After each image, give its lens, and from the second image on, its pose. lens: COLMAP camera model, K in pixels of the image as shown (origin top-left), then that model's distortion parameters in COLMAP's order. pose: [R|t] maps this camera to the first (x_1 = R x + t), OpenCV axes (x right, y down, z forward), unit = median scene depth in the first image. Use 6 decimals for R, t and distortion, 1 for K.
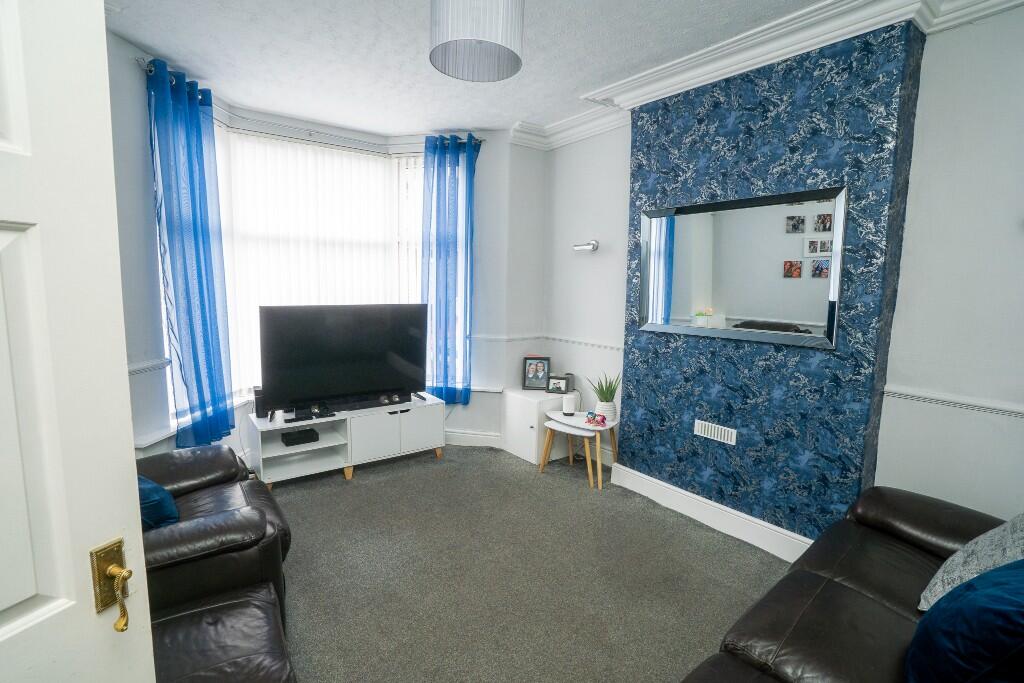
lens RADIAL K [[488.8, 0, 513.3], [0, 488.8, 344.0], [0, 0, 1]] dist [-0.057917, 0.016834]
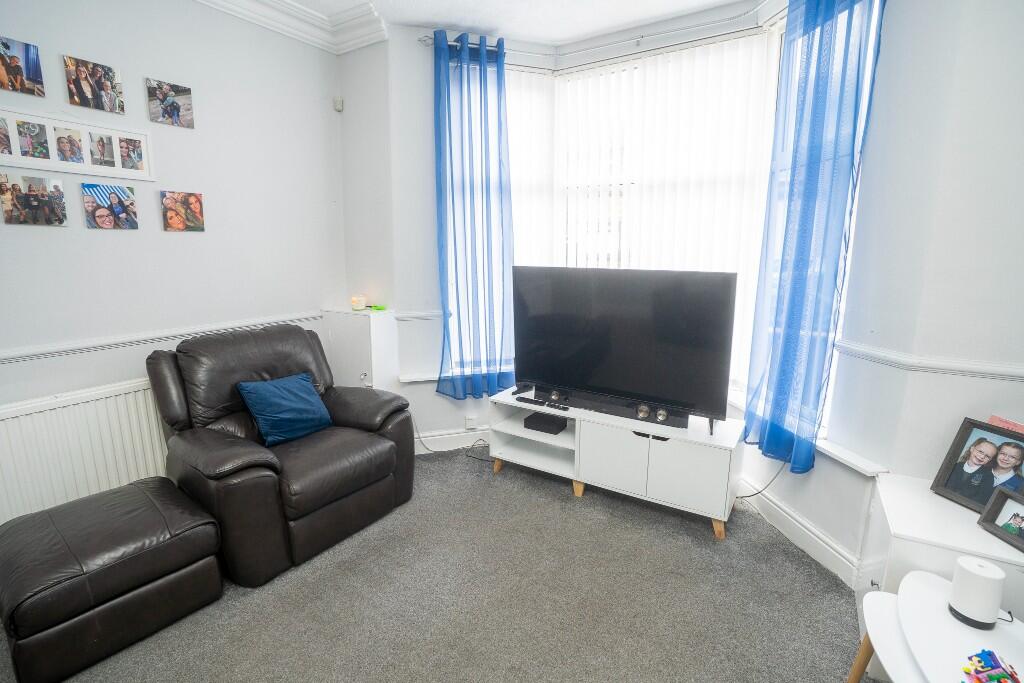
lens RADIAL K [[488.8, 0, 511.3], [0, 488.8, 339.1], [0, 0, 1]] dist [-0.057917, 0.016834]
pose [[0.300954, 0.150637, -0.941666, 0.314798], [-0.114456, 0.986013, 0.121151, -0.047813], [0.946745, 0.071319, 0.313986, 0.645469]]
